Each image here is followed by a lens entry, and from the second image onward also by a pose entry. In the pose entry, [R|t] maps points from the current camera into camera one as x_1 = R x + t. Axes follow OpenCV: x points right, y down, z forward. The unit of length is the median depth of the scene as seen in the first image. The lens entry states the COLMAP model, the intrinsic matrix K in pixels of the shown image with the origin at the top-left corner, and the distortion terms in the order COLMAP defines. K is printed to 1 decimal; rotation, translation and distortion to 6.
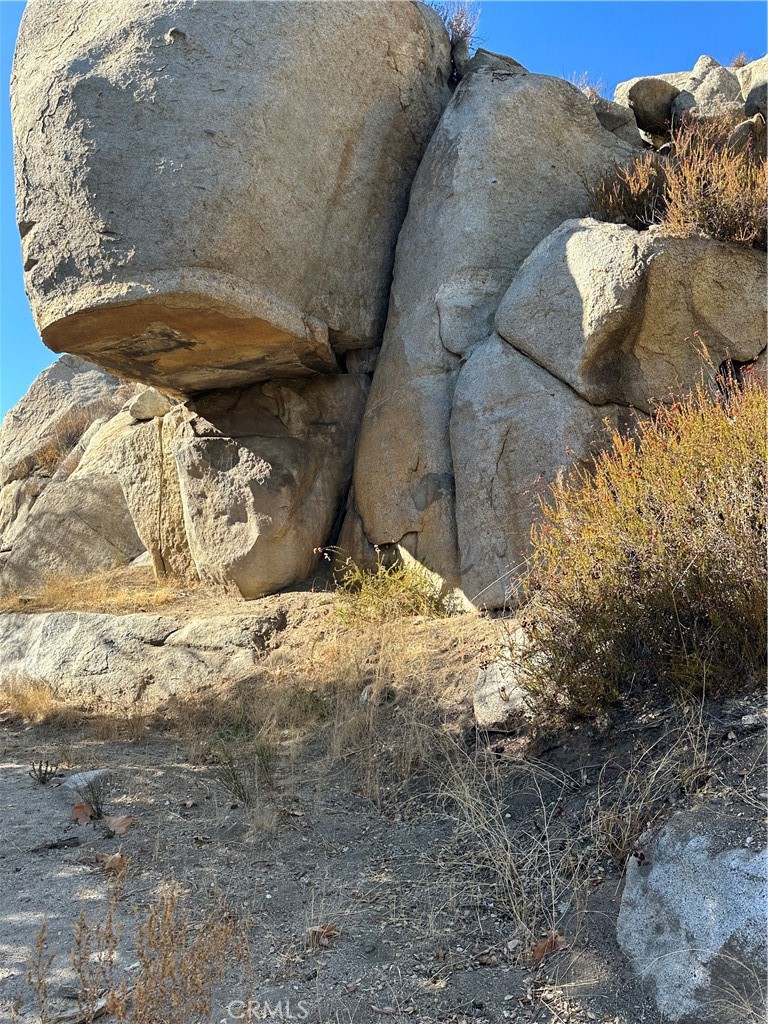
lens RADIAL K [[714.8, 0, 386.1], [0, 714.8, 528.9], [0, 0, 1]] dist [0.061819, -0.092429]
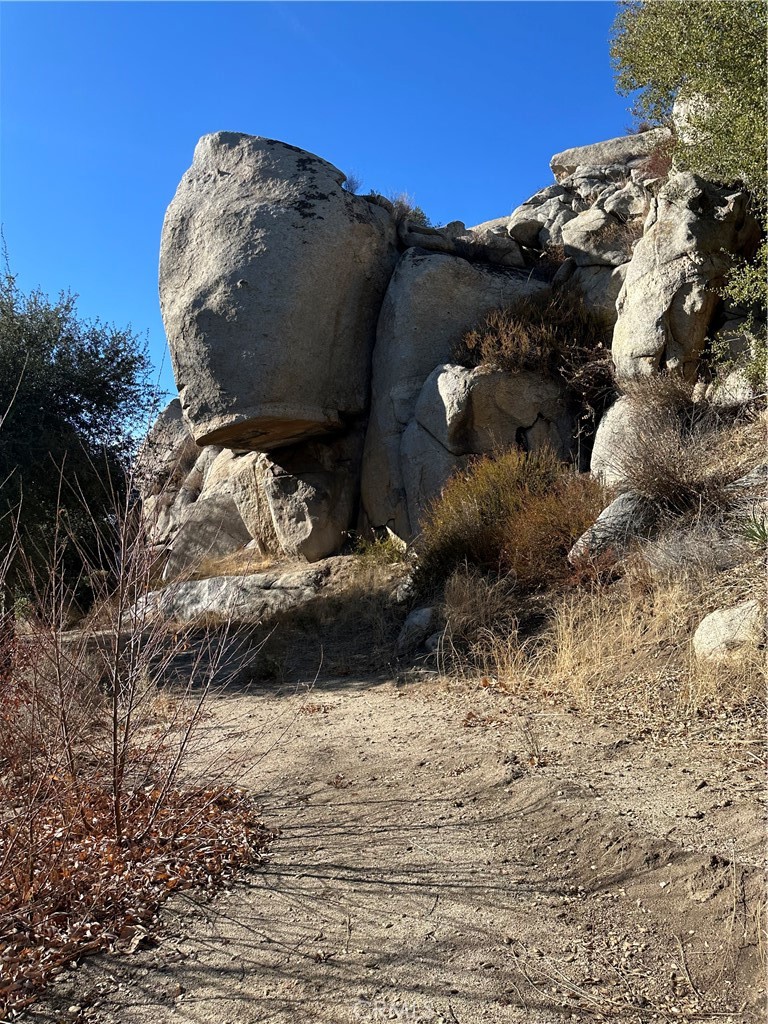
lens RADIAL K [[714.8, 0, 386.1], [0, 714.8, 528.9], [0, 0, 1]] dist [0.061819, -0.092429]
pose [[0.988767, -0.092198, -0.117640, 0.231476], [0.098680, 0.993837, 0.050506, -0.063358], [0.112259, -0.061547, 0.991771, -0.829591]]
